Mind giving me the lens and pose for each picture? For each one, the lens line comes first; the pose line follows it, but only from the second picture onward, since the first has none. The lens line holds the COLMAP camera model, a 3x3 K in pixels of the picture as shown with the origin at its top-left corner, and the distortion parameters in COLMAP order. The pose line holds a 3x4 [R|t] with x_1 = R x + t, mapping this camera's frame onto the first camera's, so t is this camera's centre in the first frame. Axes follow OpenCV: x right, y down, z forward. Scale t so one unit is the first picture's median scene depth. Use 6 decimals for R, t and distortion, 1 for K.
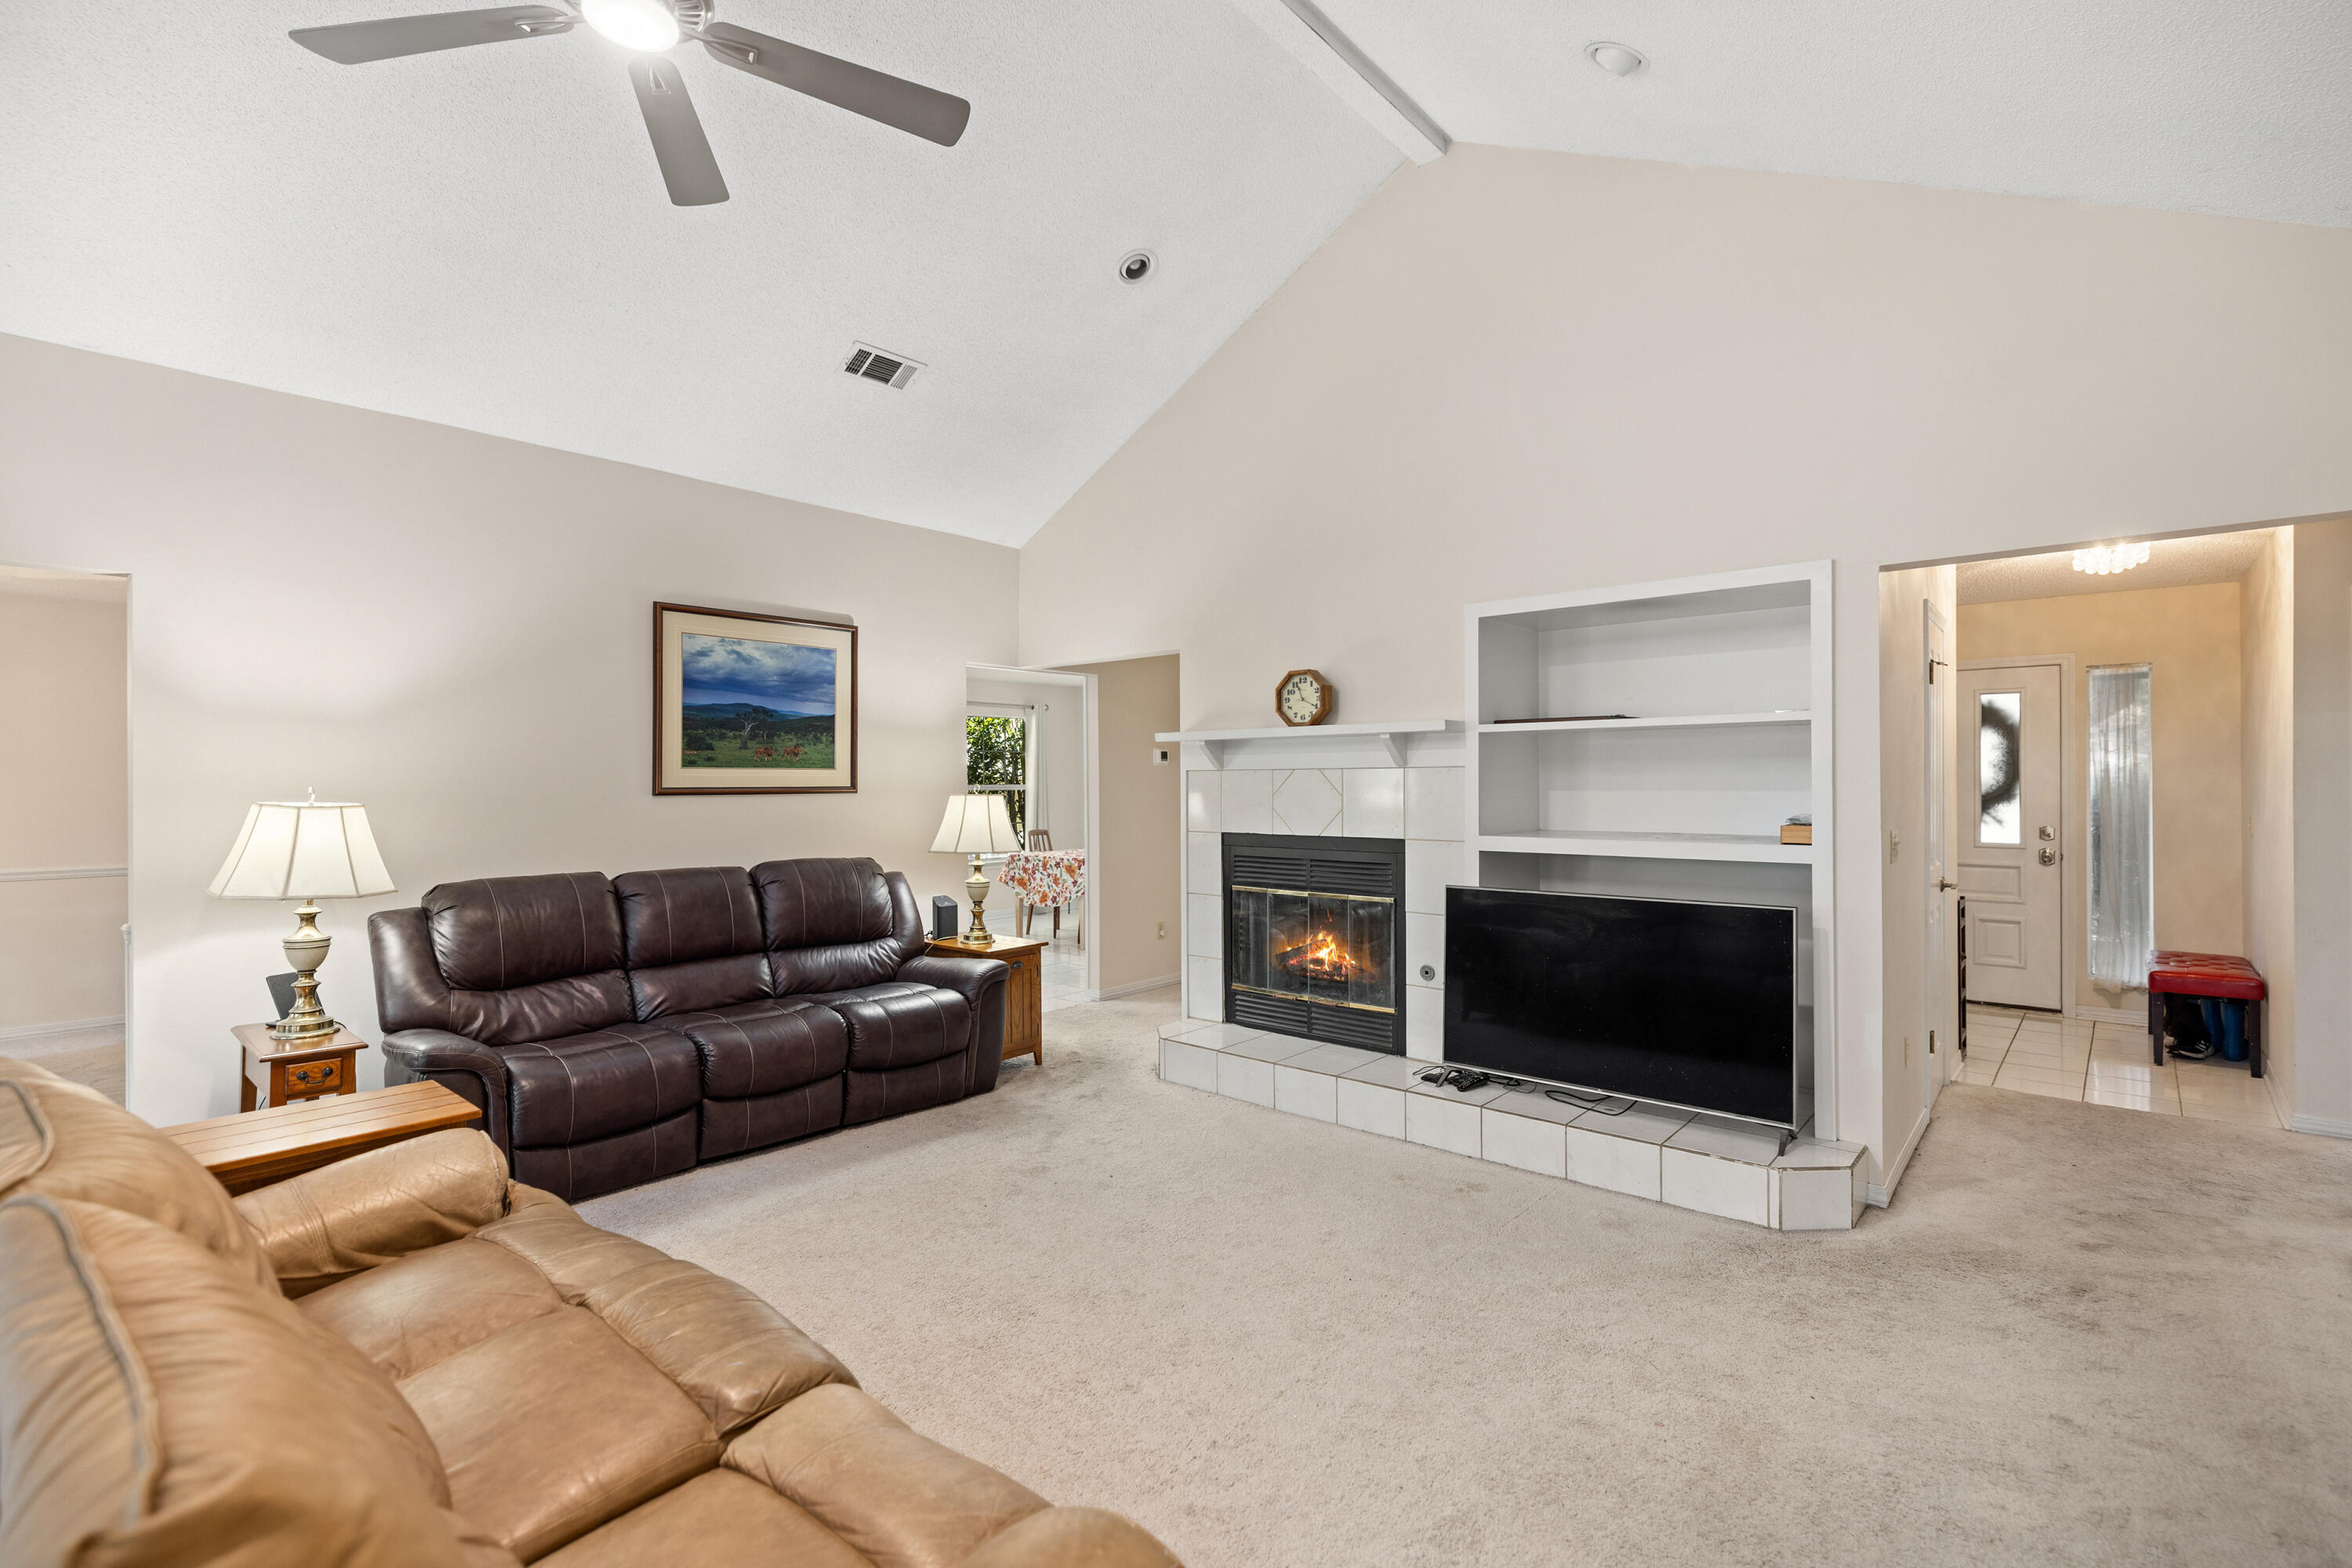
lens RADIAL K [[1050.3, 0, 1188.6], [0, 1050.3, 778.8], [0, 0, 1]] dist [0.005118, 0.000787]
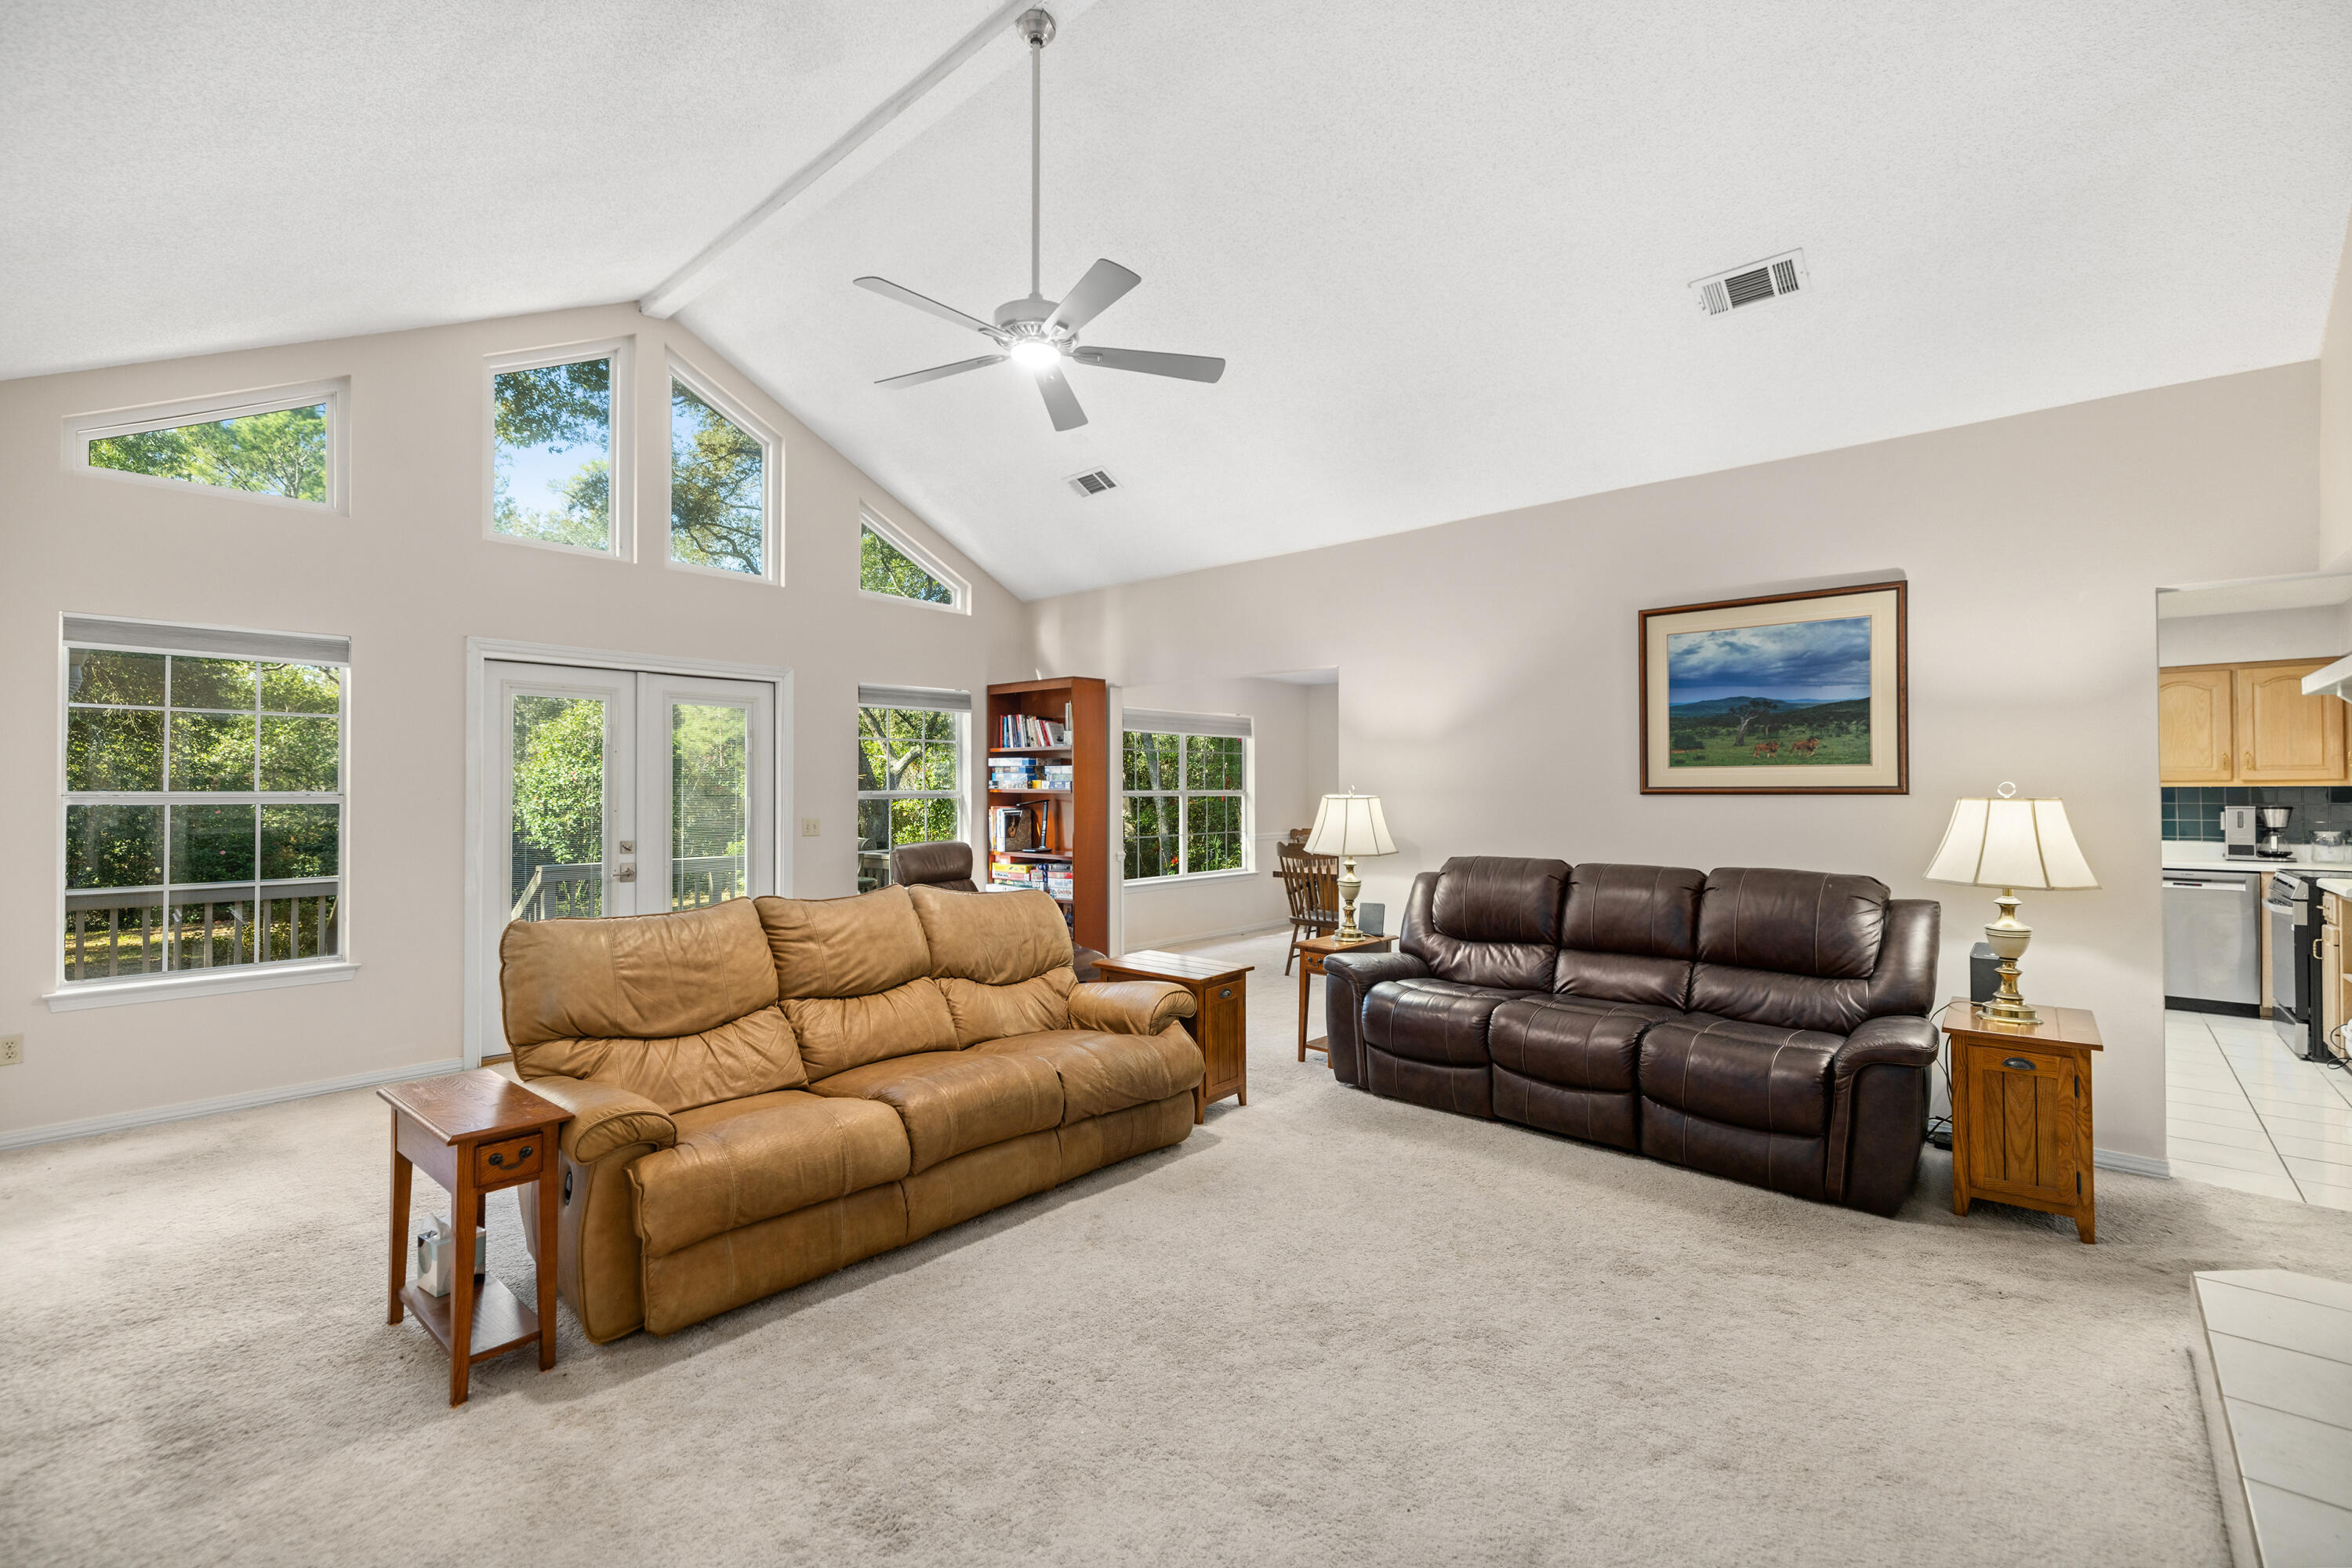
lens RADIAL K [[1024.4, 0, 1172.3], [0, 1024.4, 783.2], [0, 0, 1]] dist [0.001586, 0.000687]
pose [[-0.015799, 0.002017, -0.999873, 0.495018], [0.009327, 0.999955, 0.001870, -0.001615], [0.999832, -0.009296, -0.015817, 0.513285]]
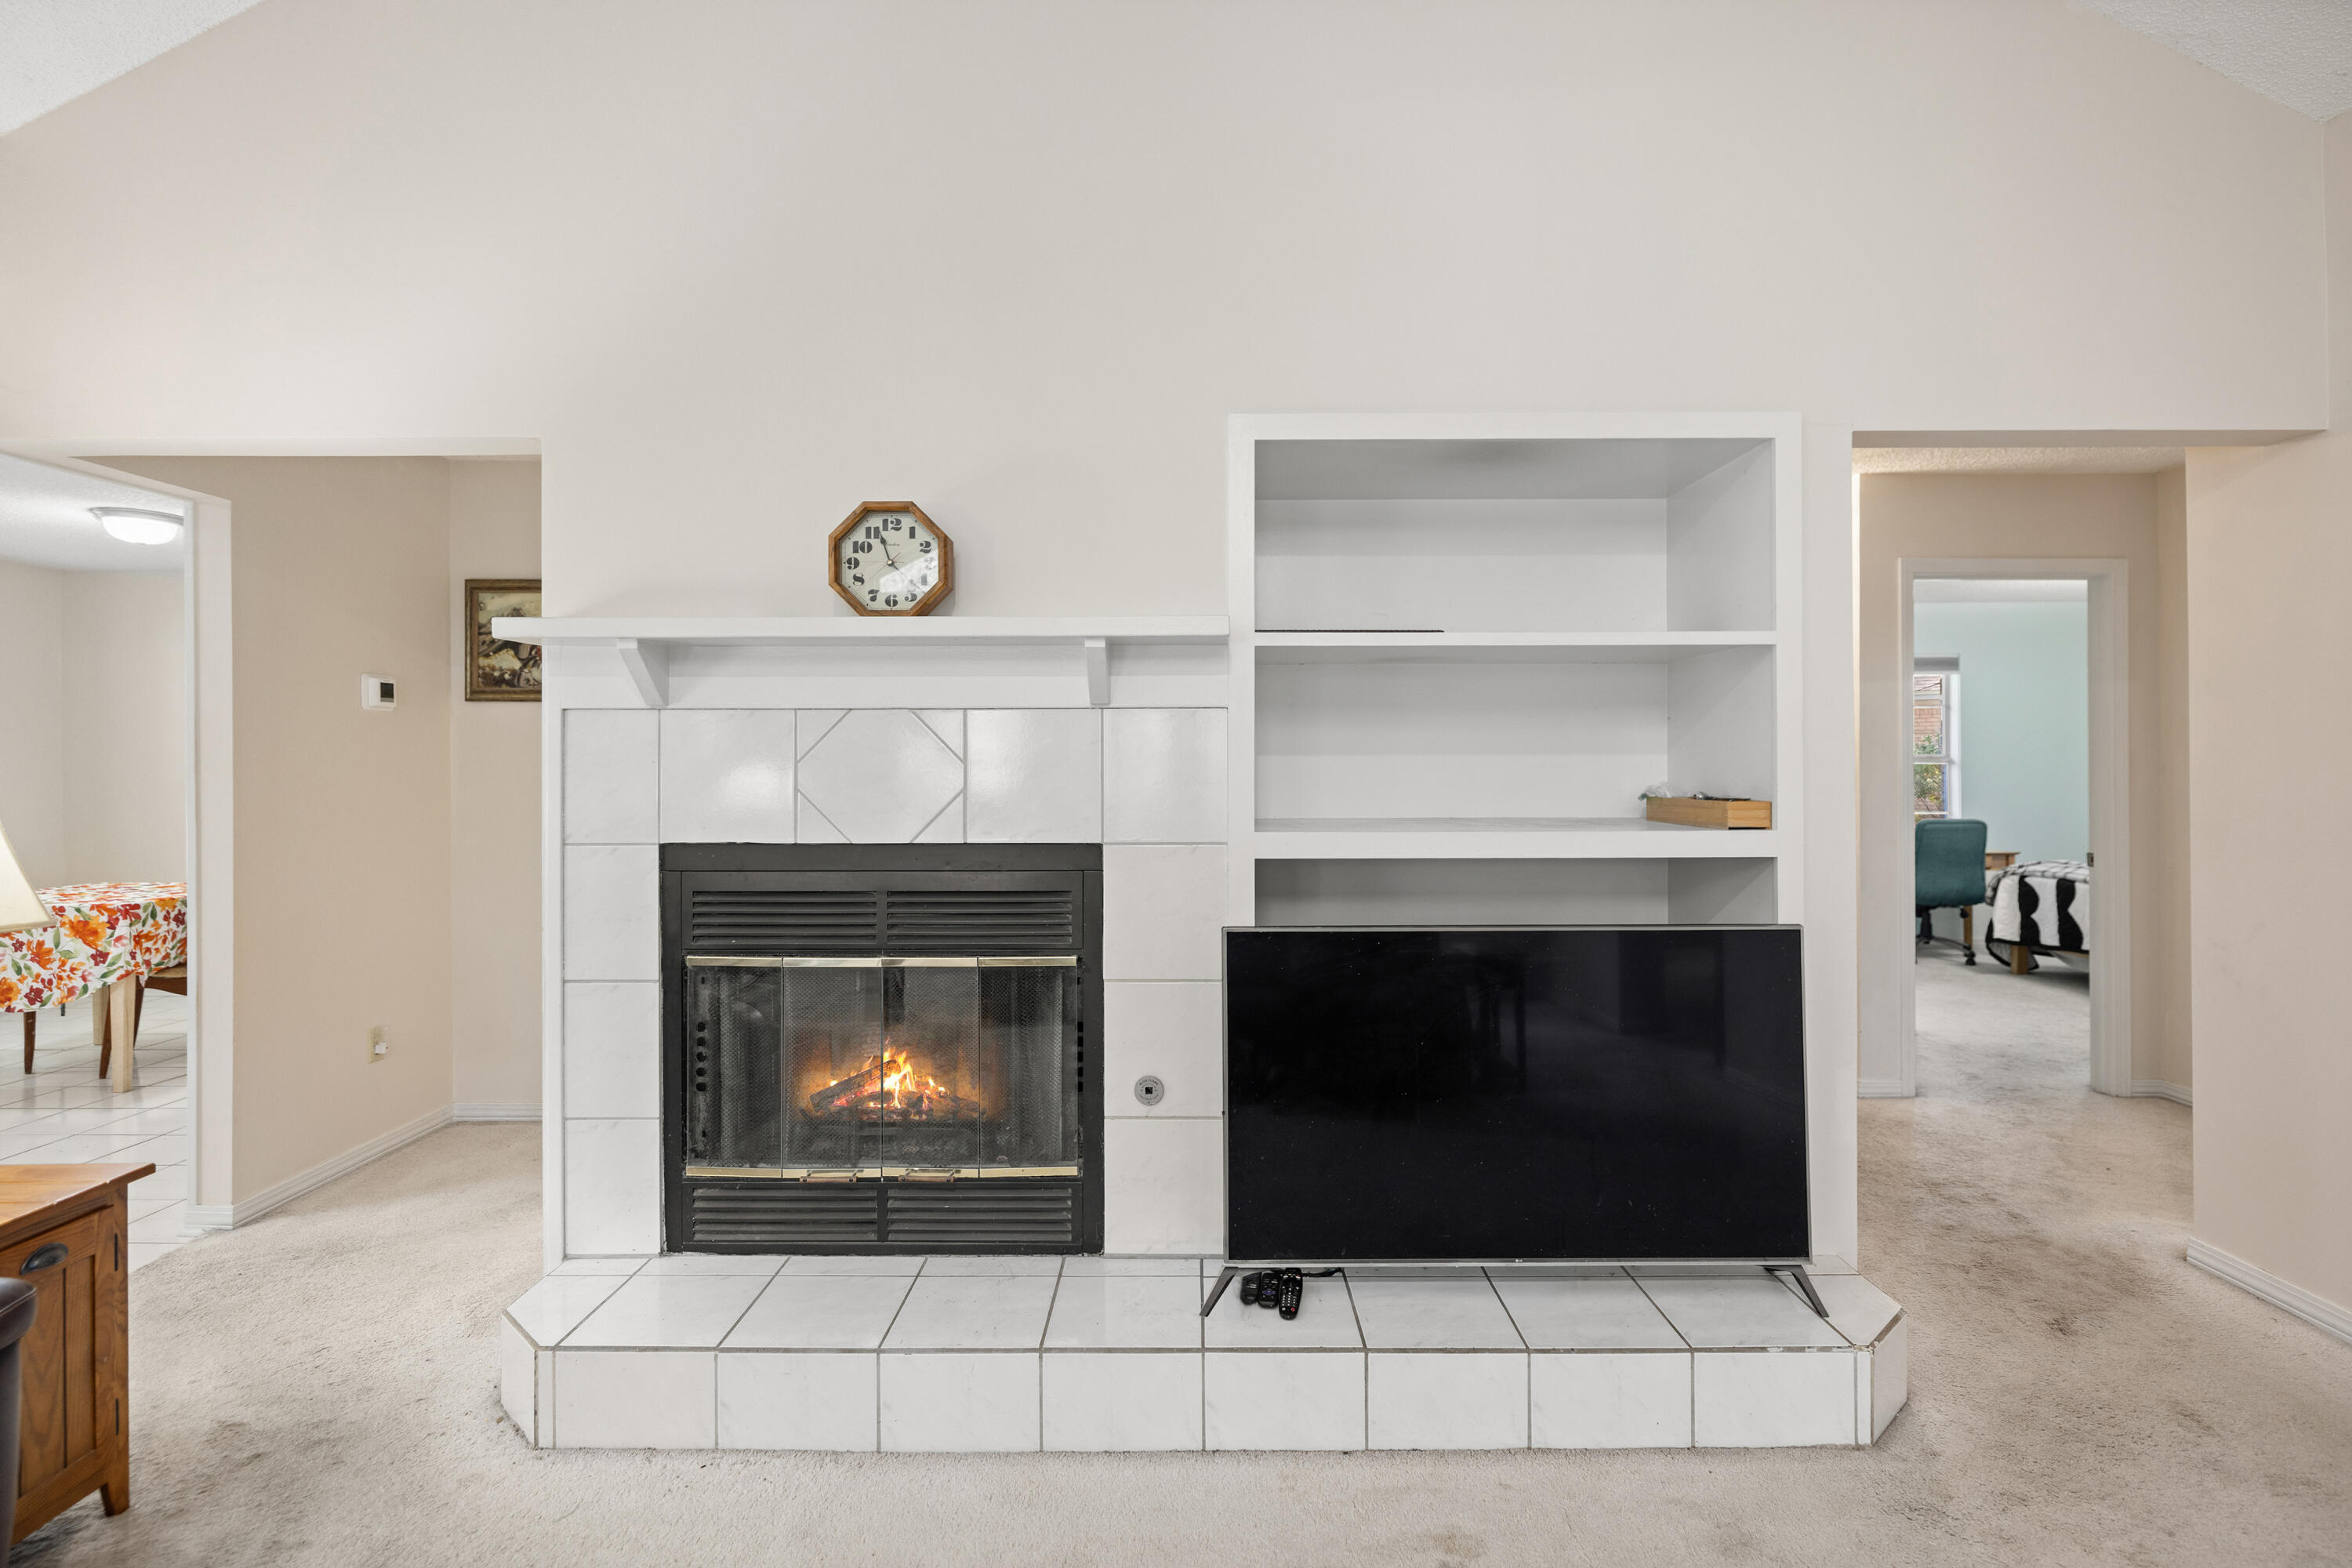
lens RADIAL K [[1156.1, 0, 1188.9], [0, 1156.1, 757.7], [0, 0, 1]] dist [-0.002981, 0.002169]
pose [[0.761159, 0.006399, 0.648534, -0.131170], [-0.003622, 0.999978, -0.005615, 0.016679], [-0.648556, 0.001925, 0.761165, 0.497886]]
